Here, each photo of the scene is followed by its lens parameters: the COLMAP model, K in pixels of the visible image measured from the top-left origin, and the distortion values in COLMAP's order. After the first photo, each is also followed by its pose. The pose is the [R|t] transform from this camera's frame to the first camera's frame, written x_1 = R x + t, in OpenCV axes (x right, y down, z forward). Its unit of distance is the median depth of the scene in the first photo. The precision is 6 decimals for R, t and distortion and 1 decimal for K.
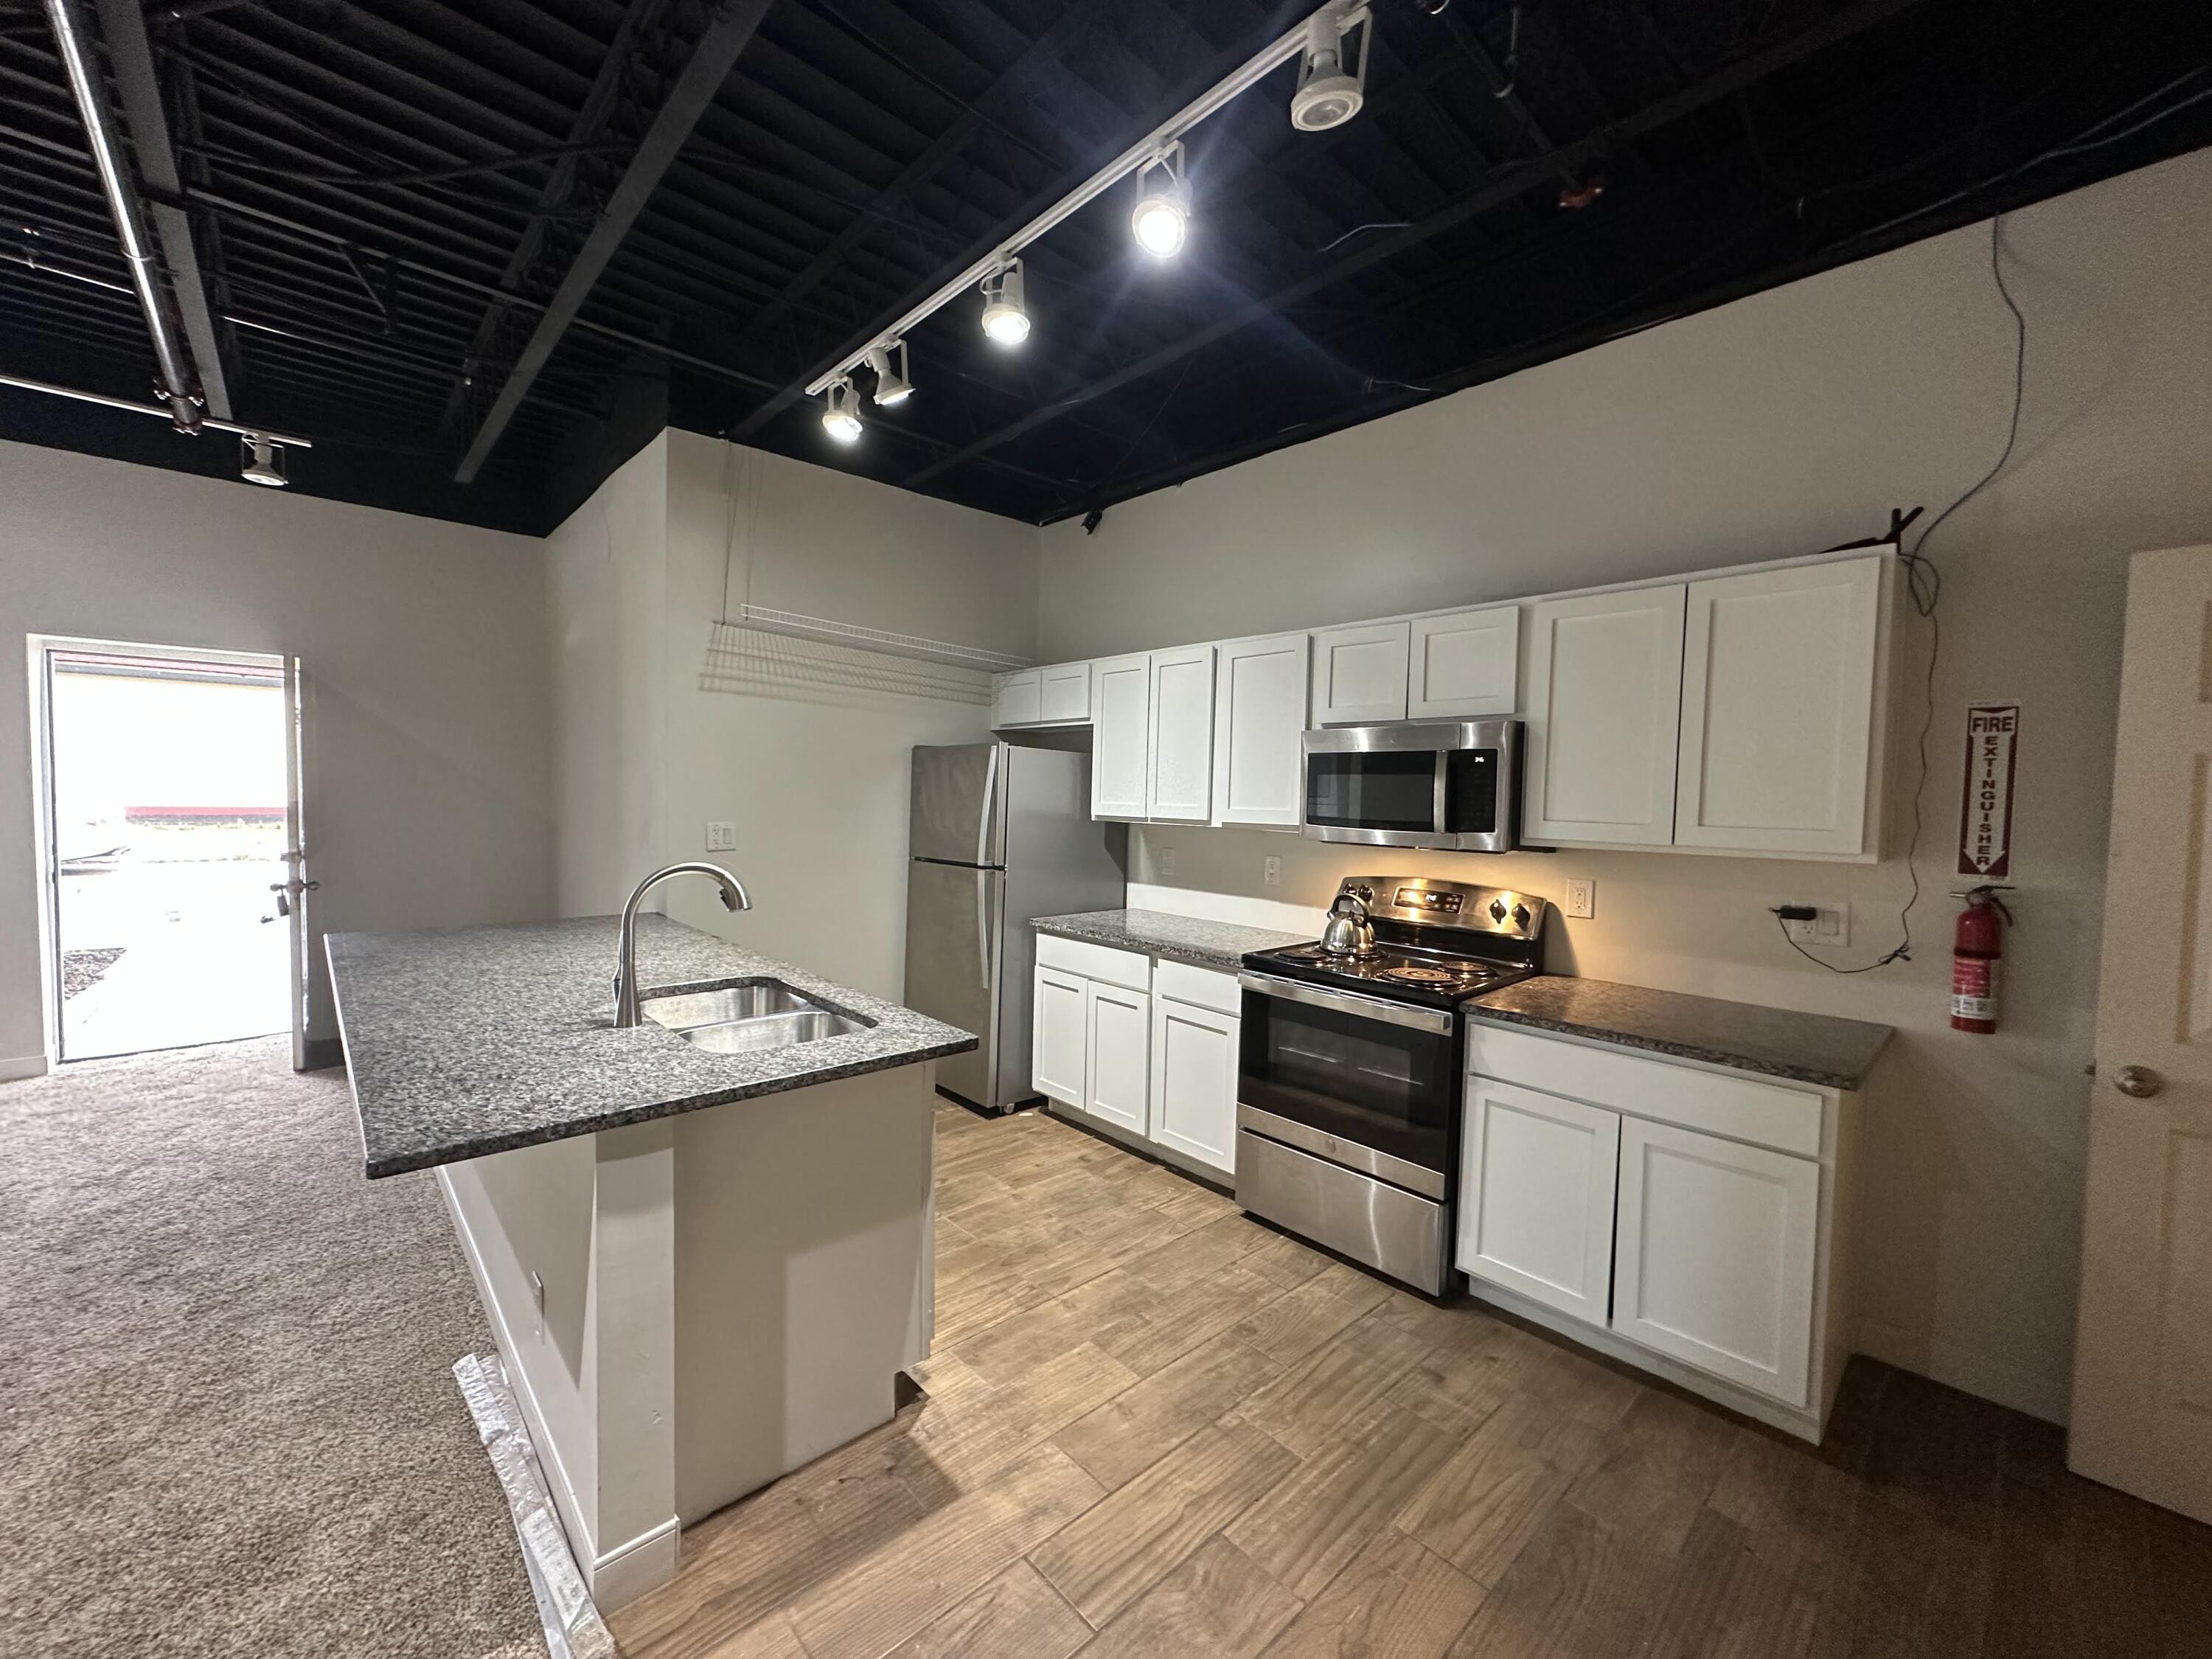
lens RADIAL K [[878.2, 0, 1105.1], [0, 878.2, 833.7], [0, 0, 1]] dist [0.001043, 0.000150]
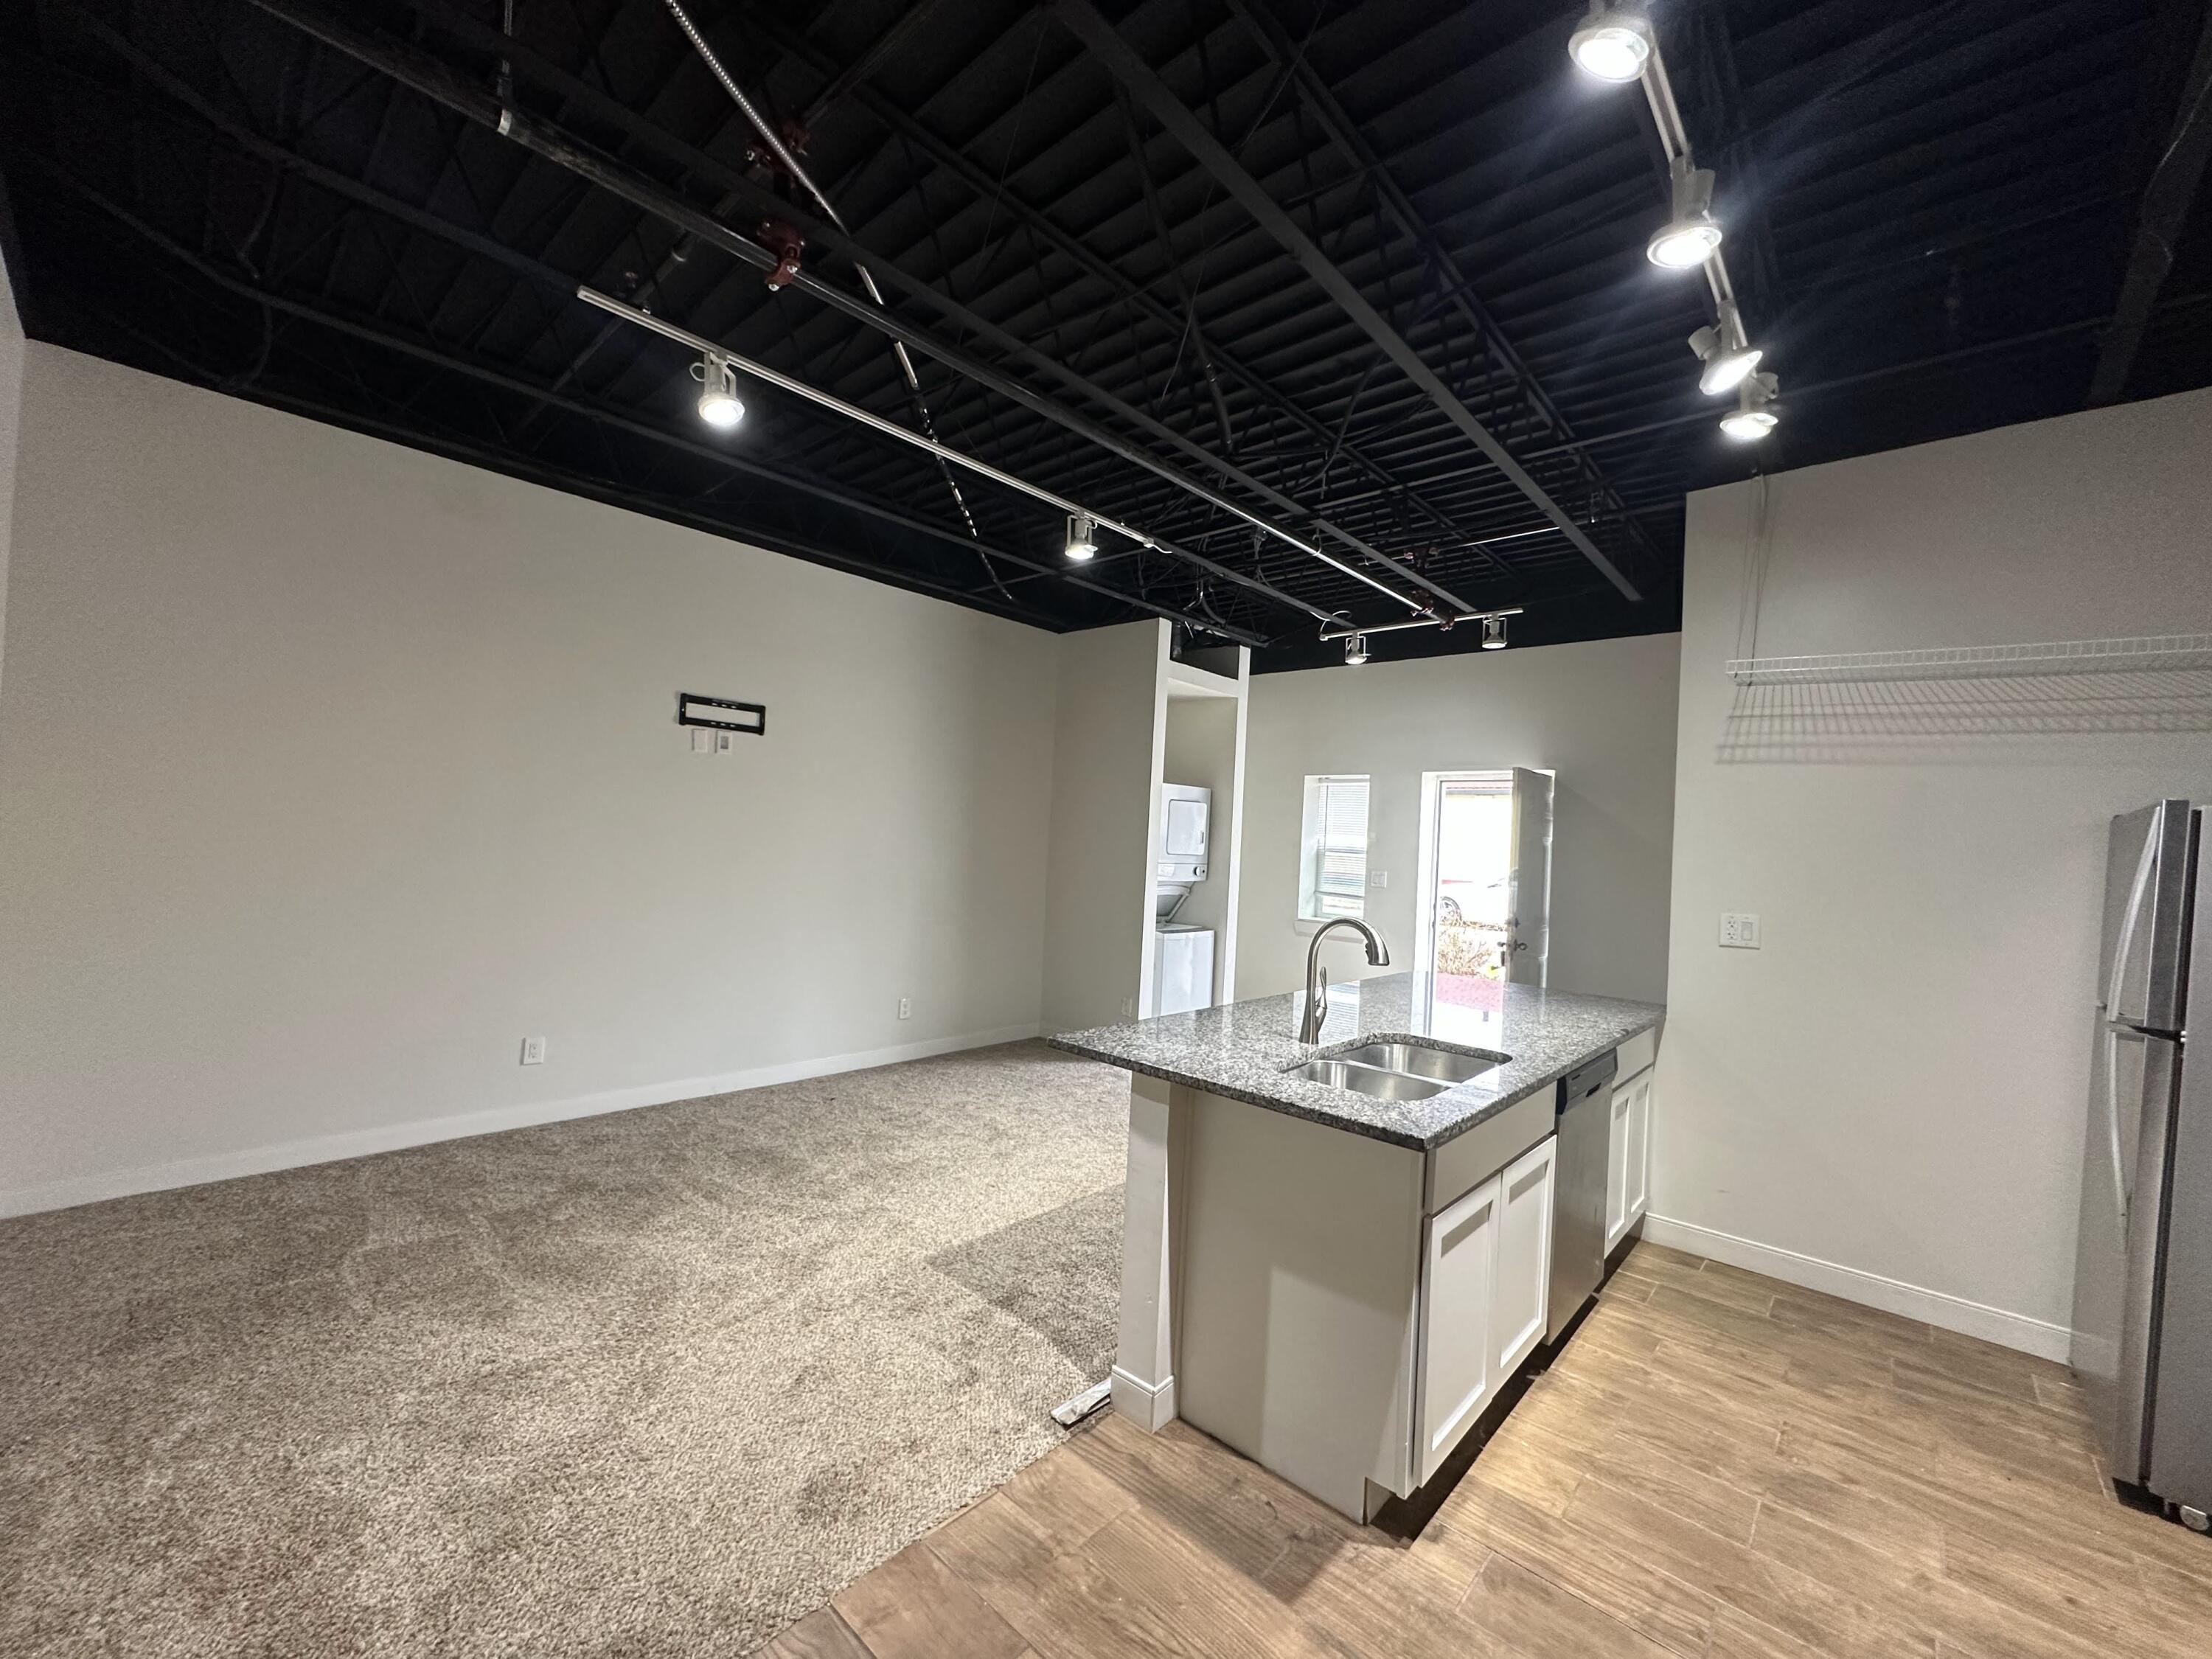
lens RADIAL K [[879.5, 0, 1109.0], [0, 879.5, 832.3], [0, 0, 1]] dist [0.000352, -0.000007]
pose [[0.091717, -0.027539, -0.995404, 0.525290], [-0.093980, 0.994916, -0.036185, -0.004938], [0.991340, 0.096867, 0.088663, 0.445855]]
